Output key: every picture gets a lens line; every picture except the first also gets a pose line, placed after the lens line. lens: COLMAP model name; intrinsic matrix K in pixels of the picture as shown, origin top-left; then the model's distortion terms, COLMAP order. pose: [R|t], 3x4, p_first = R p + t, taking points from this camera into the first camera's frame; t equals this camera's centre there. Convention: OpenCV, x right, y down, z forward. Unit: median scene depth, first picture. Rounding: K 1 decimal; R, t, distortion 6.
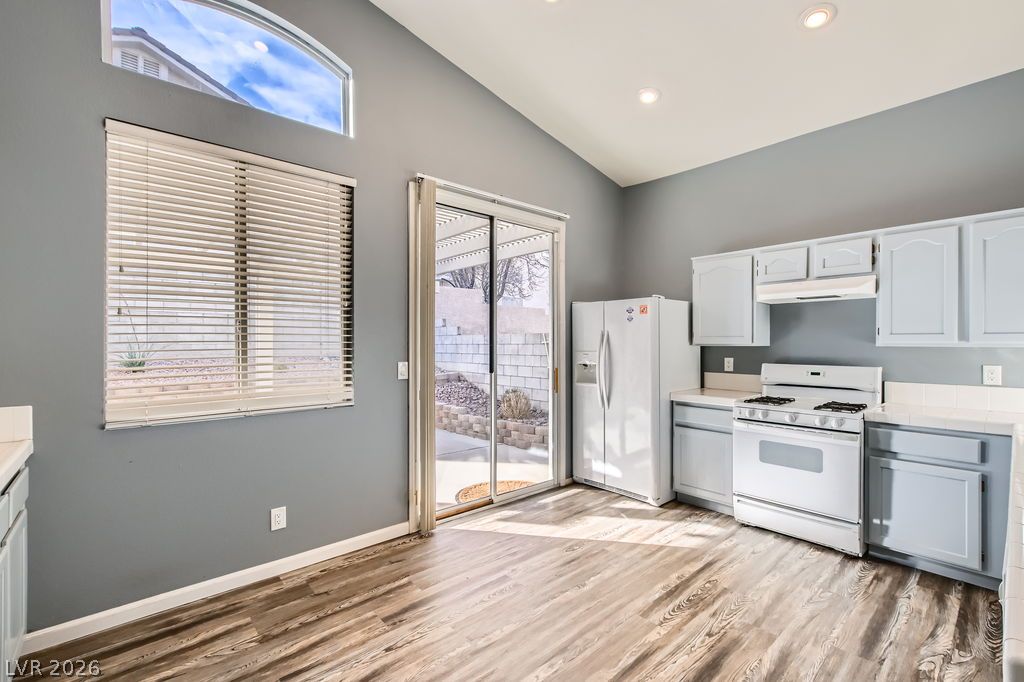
lens RADIAL K [[446.6, 0, 513.0], [0, 446.6, 345.2], [0, 0, 1]] dist [-0.001311, 0.002150]
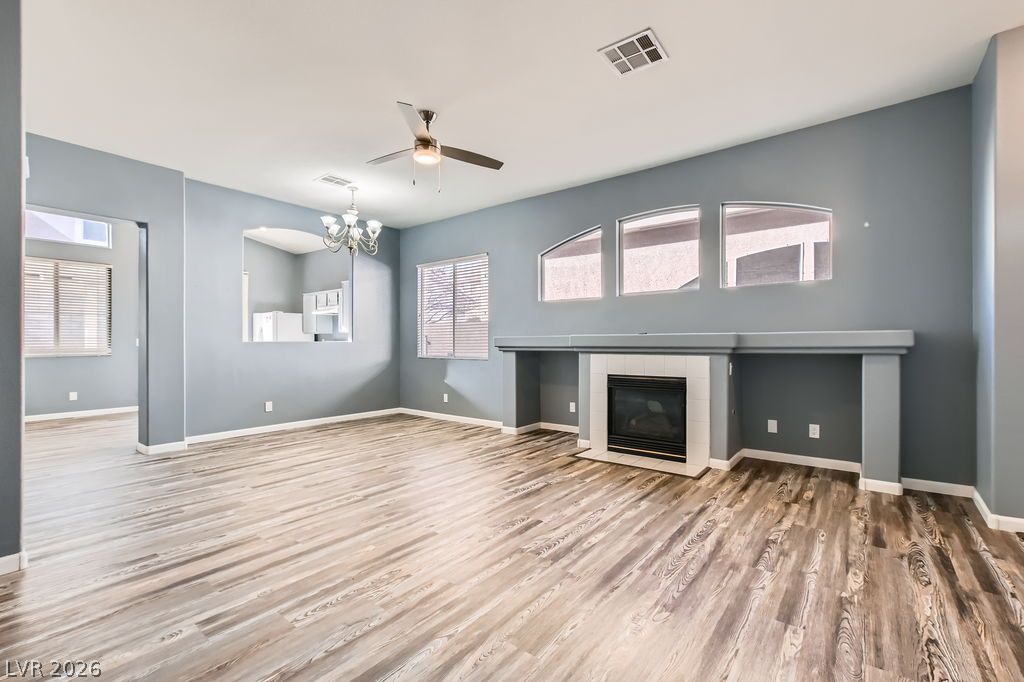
lens RADIAL K [[446.6, 0, 514.0], [0, 446.6, 343.3], [0, 0, 1]] dist [-0.001311, 0.002150]
pose [[0.982724, -0.002382, 0.185060, 1.298494], [0.002487, 0.999997, -0.000336, 0.066810], [-0.185059, 0.000790, 0.982727, -1.747854]]
